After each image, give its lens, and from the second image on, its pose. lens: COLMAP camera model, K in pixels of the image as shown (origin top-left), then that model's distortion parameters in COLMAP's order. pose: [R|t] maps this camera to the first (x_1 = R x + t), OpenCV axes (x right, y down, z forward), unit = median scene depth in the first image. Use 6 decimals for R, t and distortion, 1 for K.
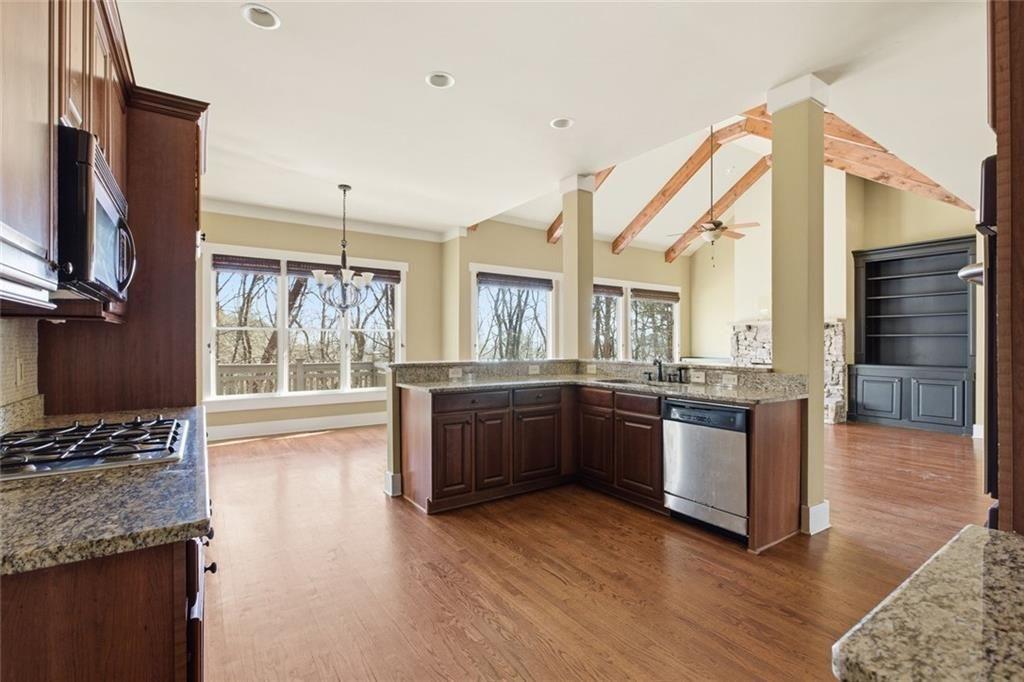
lens RADIAL K [[460.2, 0, 514.6], [0, 460.2, 342.7], [0, 0, 1]] dist [-0.001012, 0.001277]
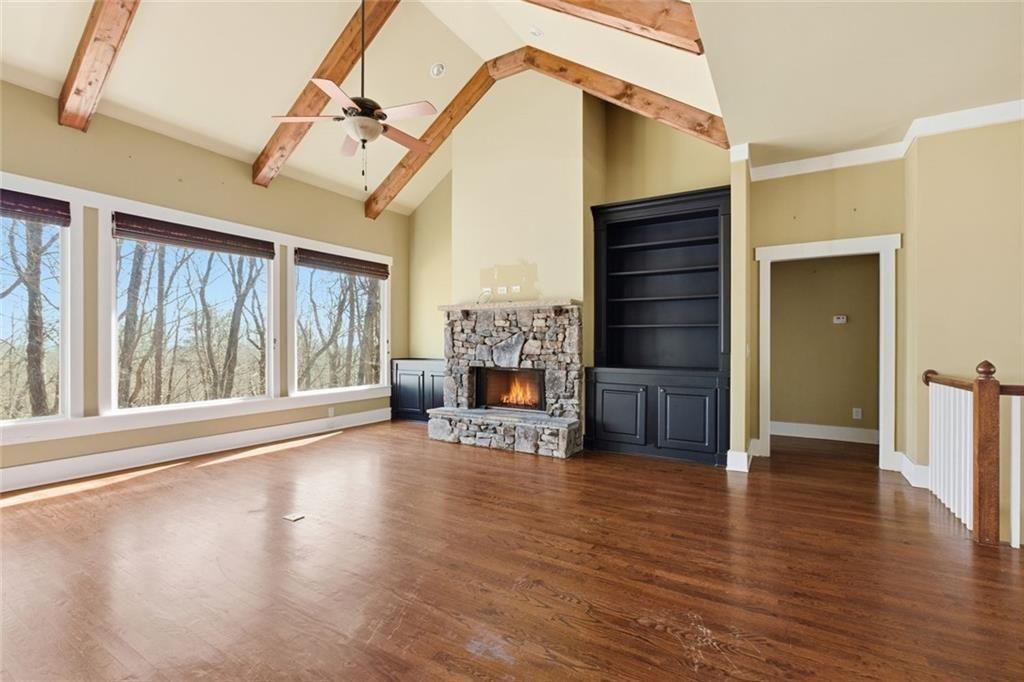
lens RADIAL K [[460.2, 0, 511.4], [0, 460.2, 339.0], [0, 0, 1]] dist [-0.001012, 0.001277]
pose [[0.914597, 0.005411, 0.404331, 0.340812], [-0.001655, 0.999952, -0.009638, 0.011389], [-0.404364, 0.008146, 0.914562, 0.409134]]
